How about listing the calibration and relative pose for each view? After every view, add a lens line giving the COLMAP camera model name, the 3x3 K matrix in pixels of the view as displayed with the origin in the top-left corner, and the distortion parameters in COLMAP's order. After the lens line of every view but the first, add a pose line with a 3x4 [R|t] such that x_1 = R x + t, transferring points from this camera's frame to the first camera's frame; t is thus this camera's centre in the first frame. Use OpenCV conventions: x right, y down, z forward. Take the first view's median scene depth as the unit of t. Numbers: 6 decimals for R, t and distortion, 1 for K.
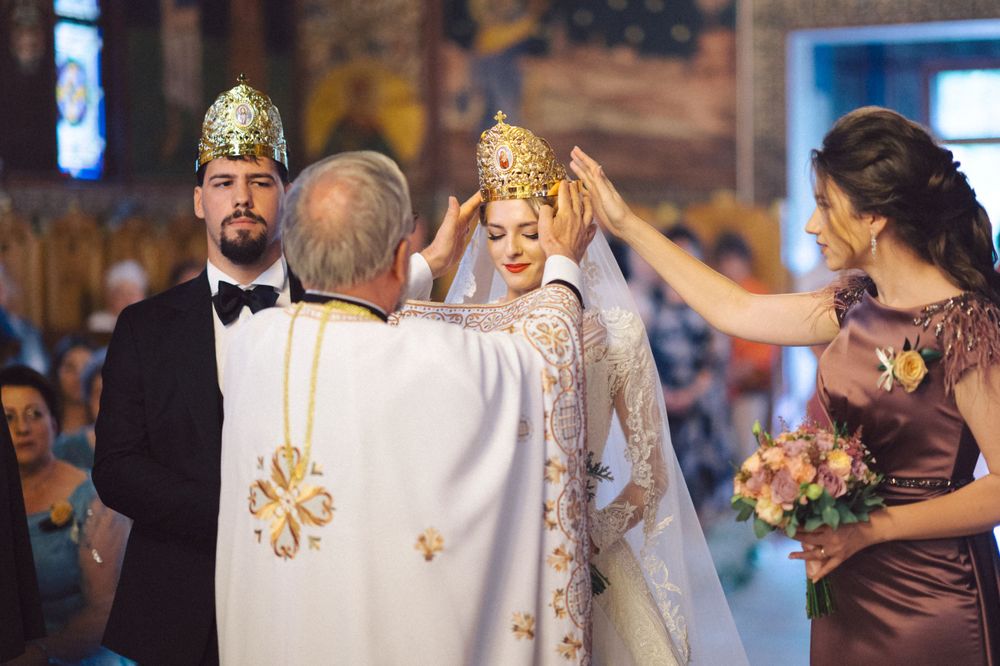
lens RADIAL K [[2446.7, 0, 500.0], [0, 2446.7, 333.0], [0, 0, 1]] dist [-0.030954, -0.375404]
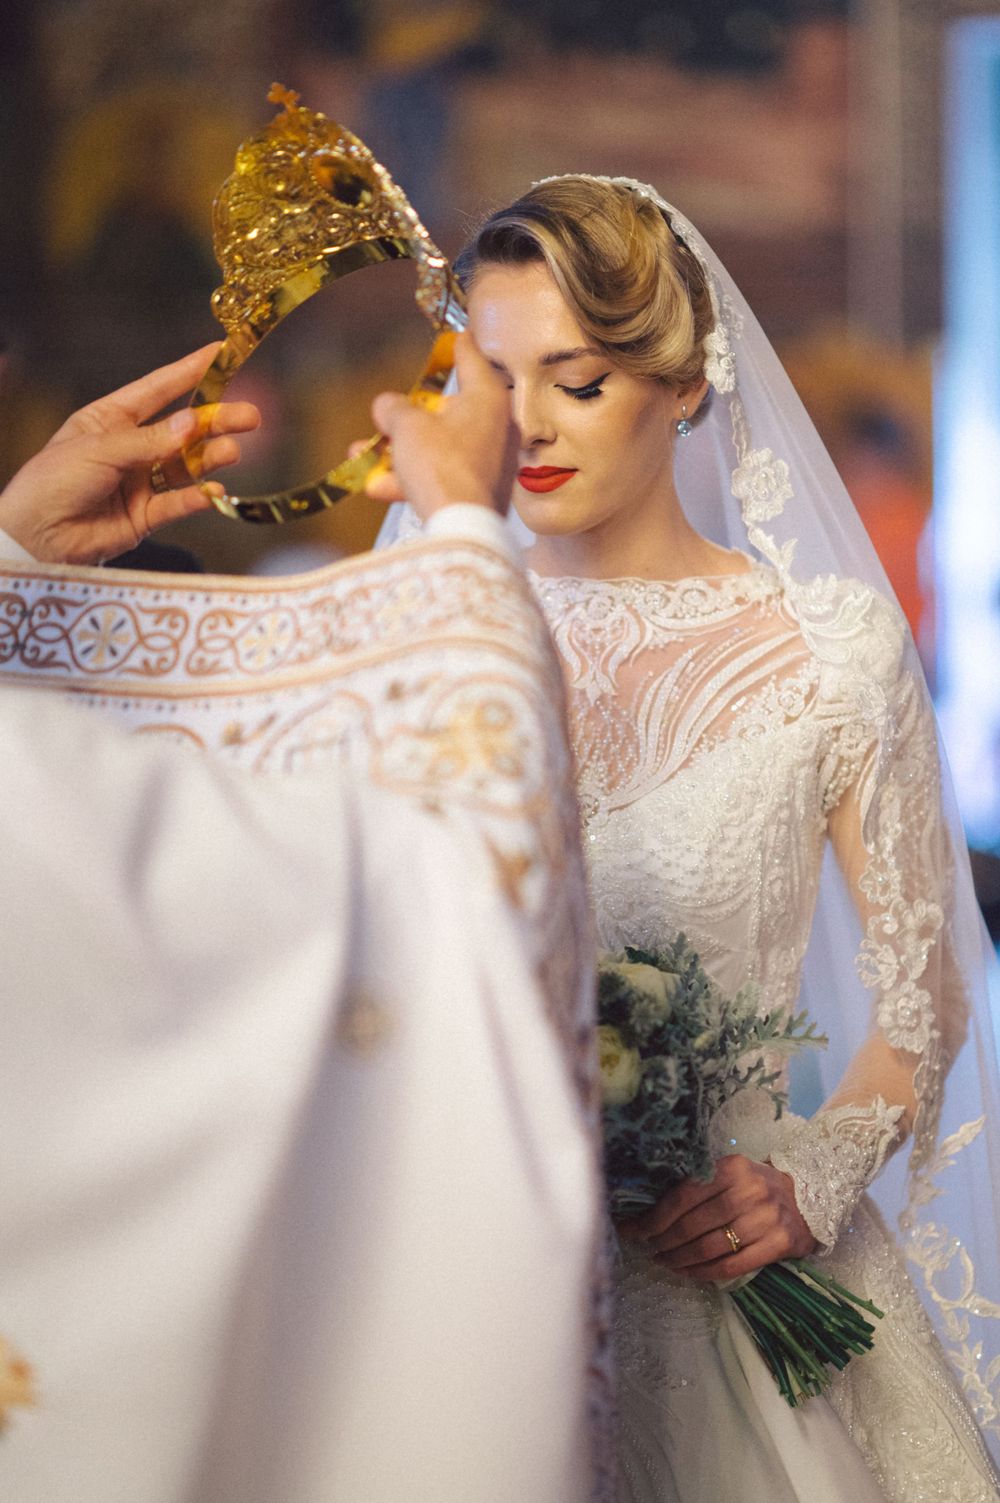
lens RADIAL K [[3677.4, 0, 500.0], [0, 3677.4, 751.5], [0, 0, 1]] dist [-0.030954, -0.375404]
pose [[0.999288, -0.023653, 0.029387, -0.019236], [0.022228, 0.998605, 0.047897, -0.010876], [-0.030478, -0.047210, 0.998420, 0.438718]]
